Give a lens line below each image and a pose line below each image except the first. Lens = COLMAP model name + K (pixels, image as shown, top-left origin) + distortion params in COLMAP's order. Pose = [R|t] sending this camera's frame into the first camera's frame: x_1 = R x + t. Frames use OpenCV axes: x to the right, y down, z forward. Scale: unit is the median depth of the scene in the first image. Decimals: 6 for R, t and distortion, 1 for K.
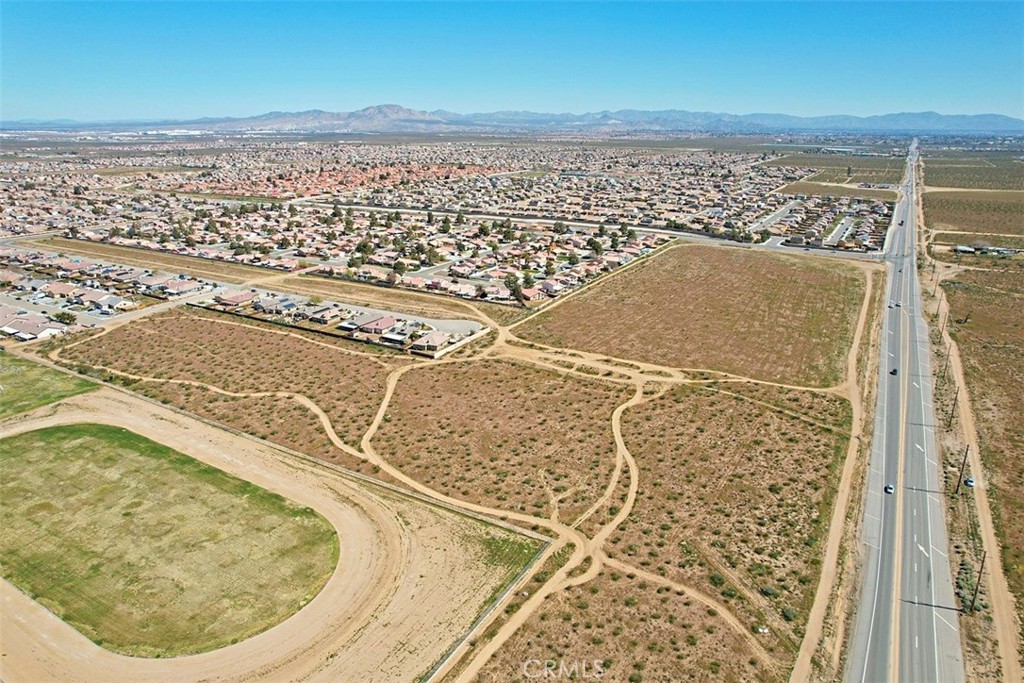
lens RADIAL K [[653.8, 0, 513.4], [0, 653.8, 347.4], [0, 0, 1]] dist [-0.071247, 0.058604]
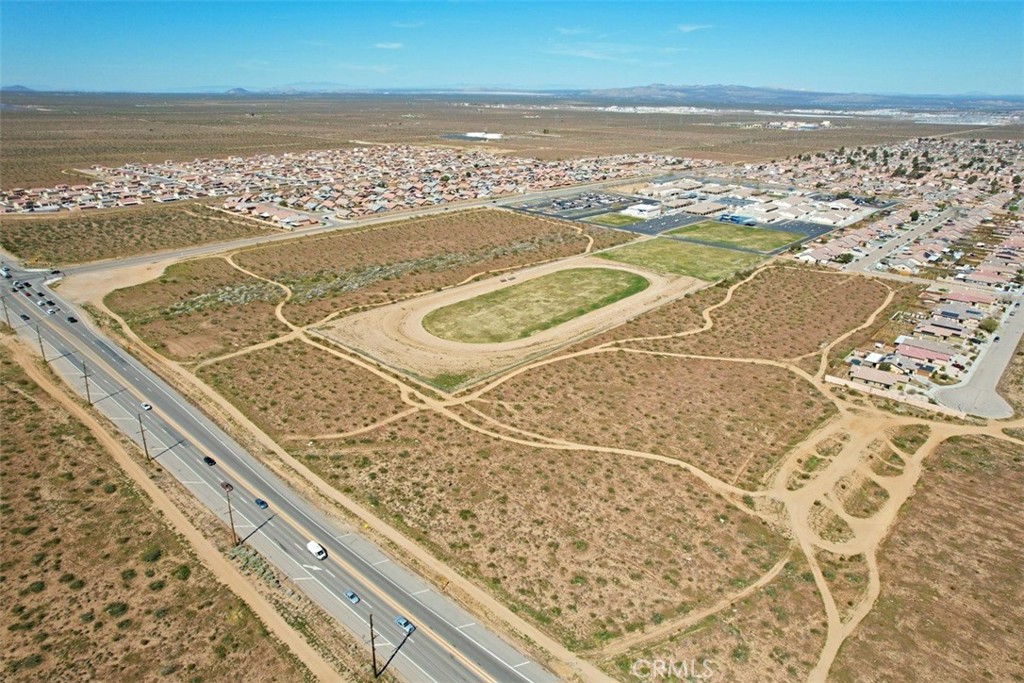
lens RADIAL K [[653.8, 0, 517.1], [0, 653.8, 343.6], [0, 0, 1]] dist [-0.071247, 0.058604]
pose [[-0.198004, 0.357943, -0.912508, 0.729269], [-0.335830, 0.849823, 0.406225, -0.236528], [0.920876, 0.386881, -0.048060, 0.663602]]
